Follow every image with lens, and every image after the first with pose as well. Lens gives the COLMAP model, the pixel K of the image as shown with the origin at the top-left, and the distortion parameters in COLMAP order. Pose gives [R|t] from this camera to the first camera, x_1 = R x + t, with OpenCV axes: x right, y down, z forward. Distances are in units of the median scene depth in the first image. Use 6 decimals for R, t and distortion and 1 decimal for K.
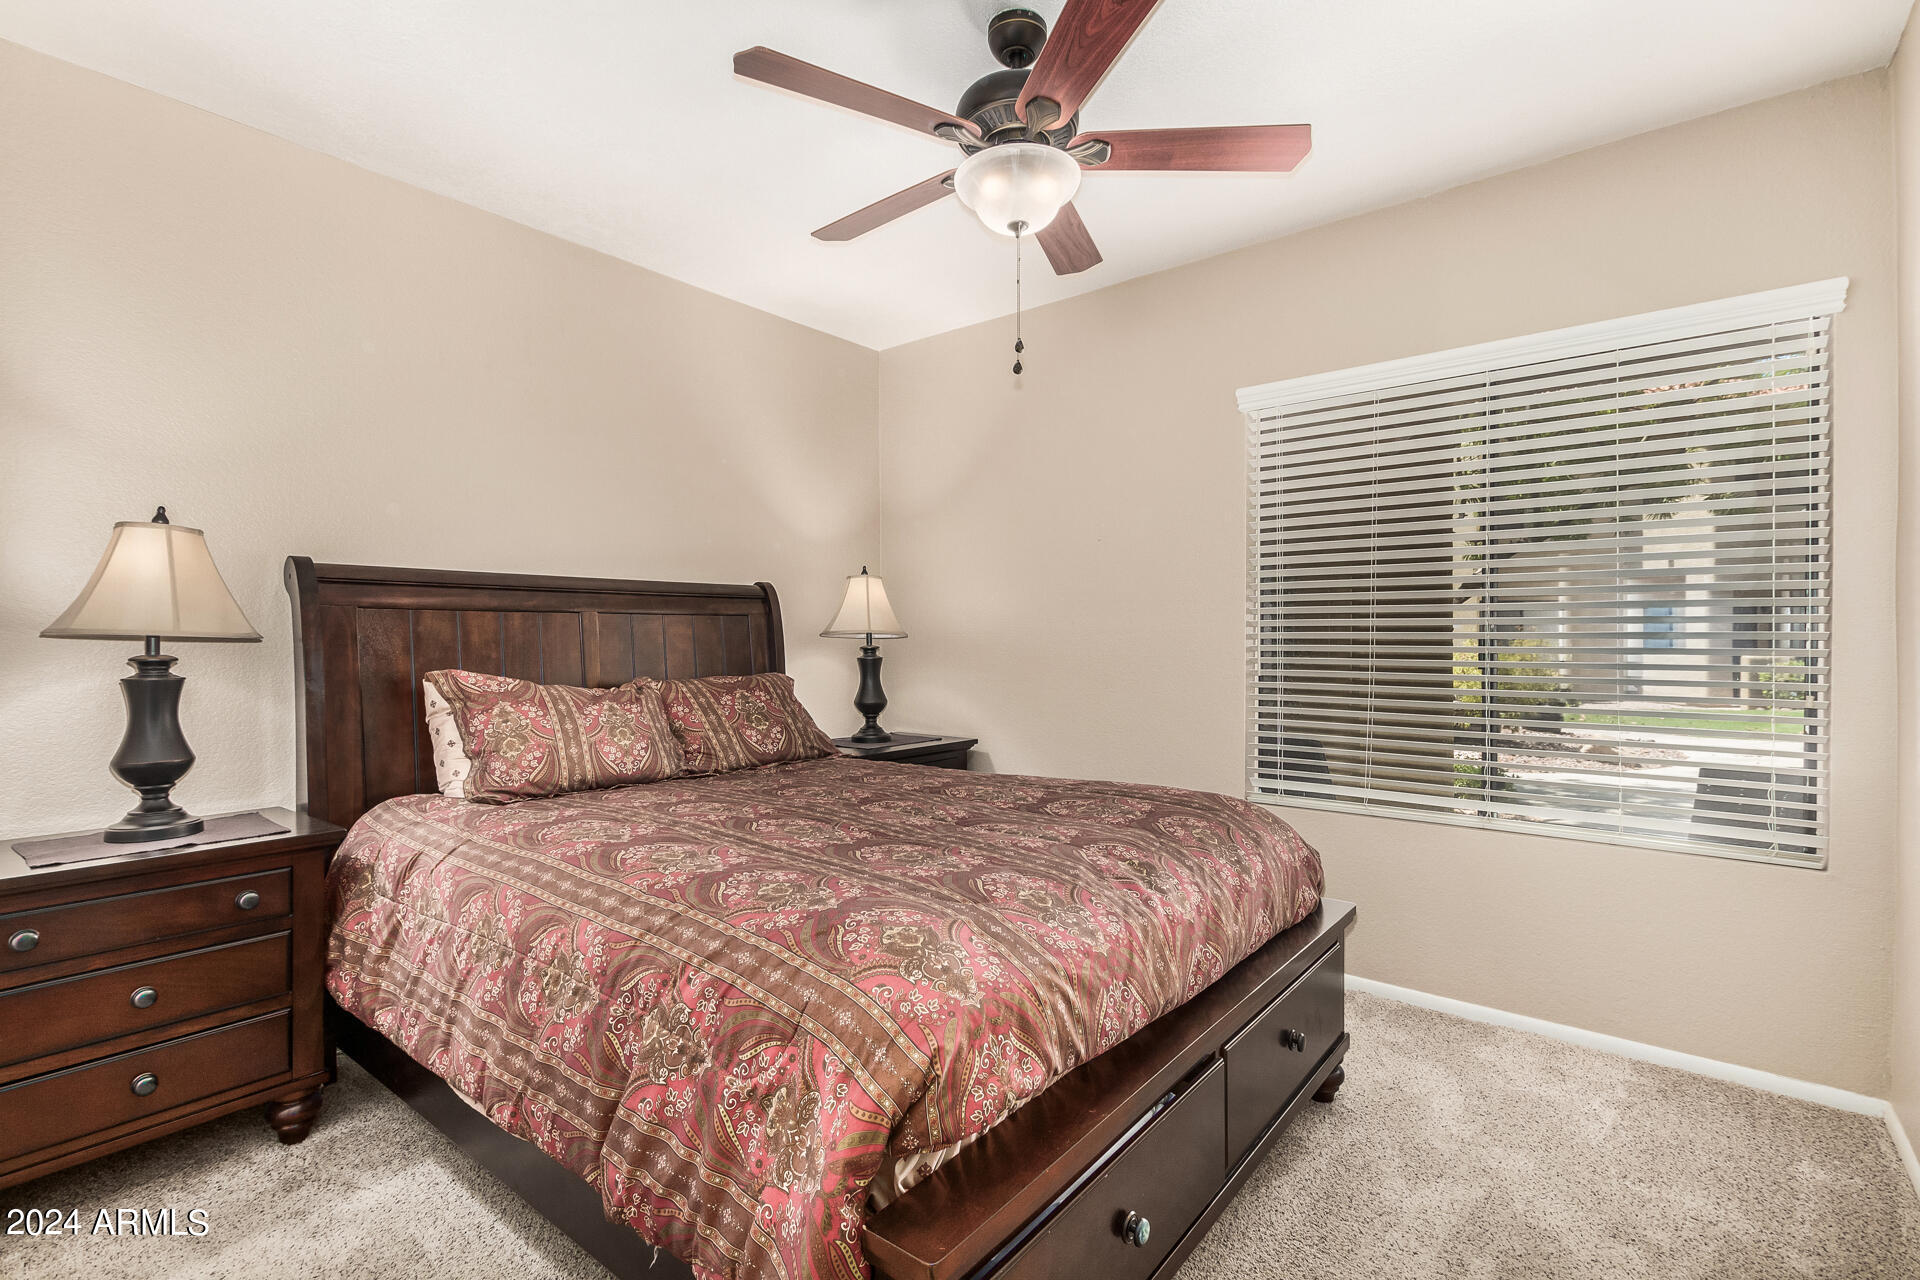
lens RADIAL K [[882.2, 0, 963.6], [0, 882.2, 642.4], [0, 0, 1]] dist [0.008659, -0.001092]
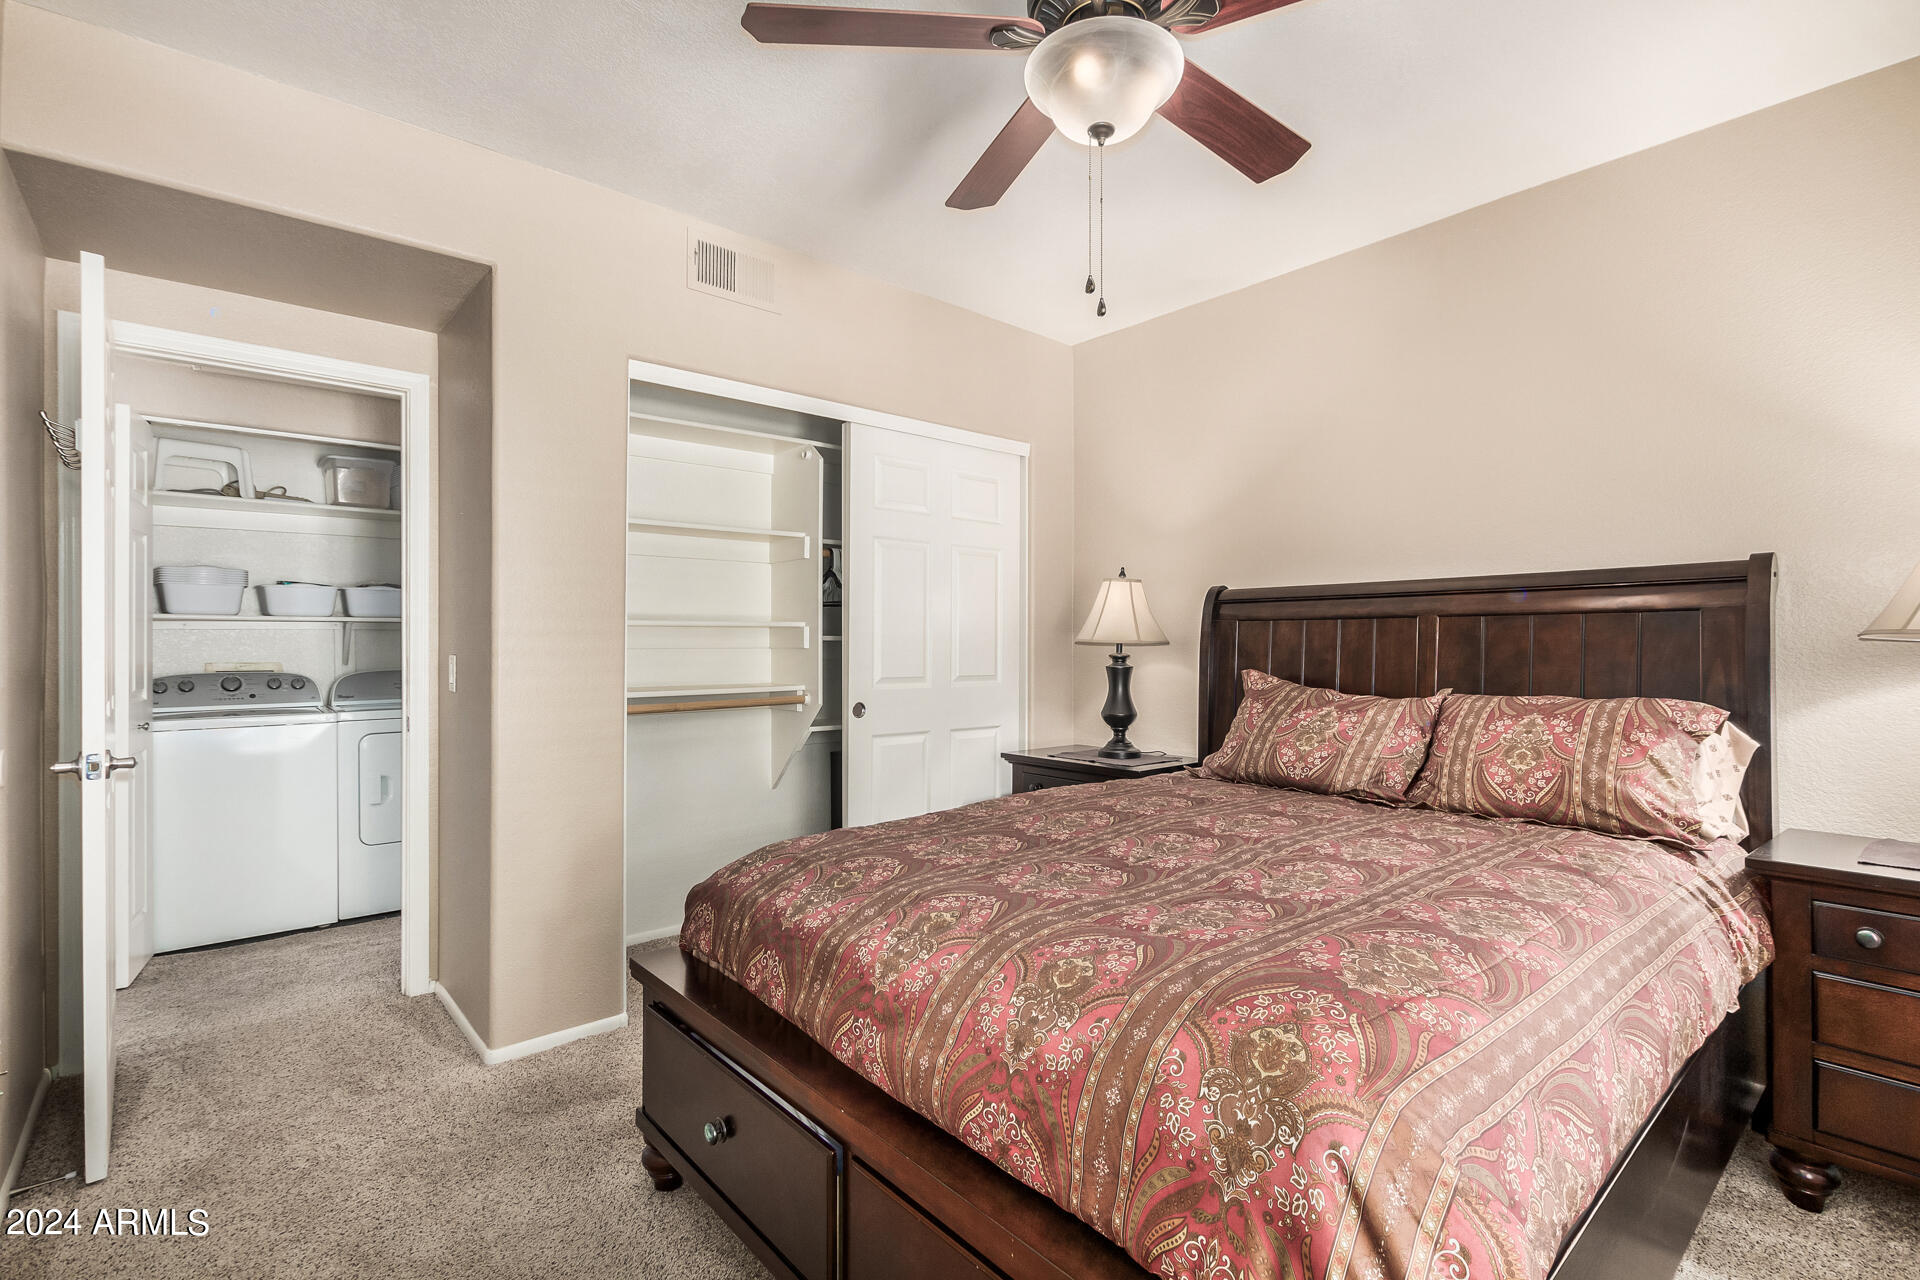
lens RADIAL K [[882.2, 0, 963.3], [0, 882.2, 654.7], [0, 0, 1]] dist [0.008659, -0.001092]
pose [[-0.191858, 0.014609, -0.981314, 0.838943], [-0.000341, 0.999888, 0.014952, -0.009046], [0.981423, 0.003203, -0.191831, 1.007082]]
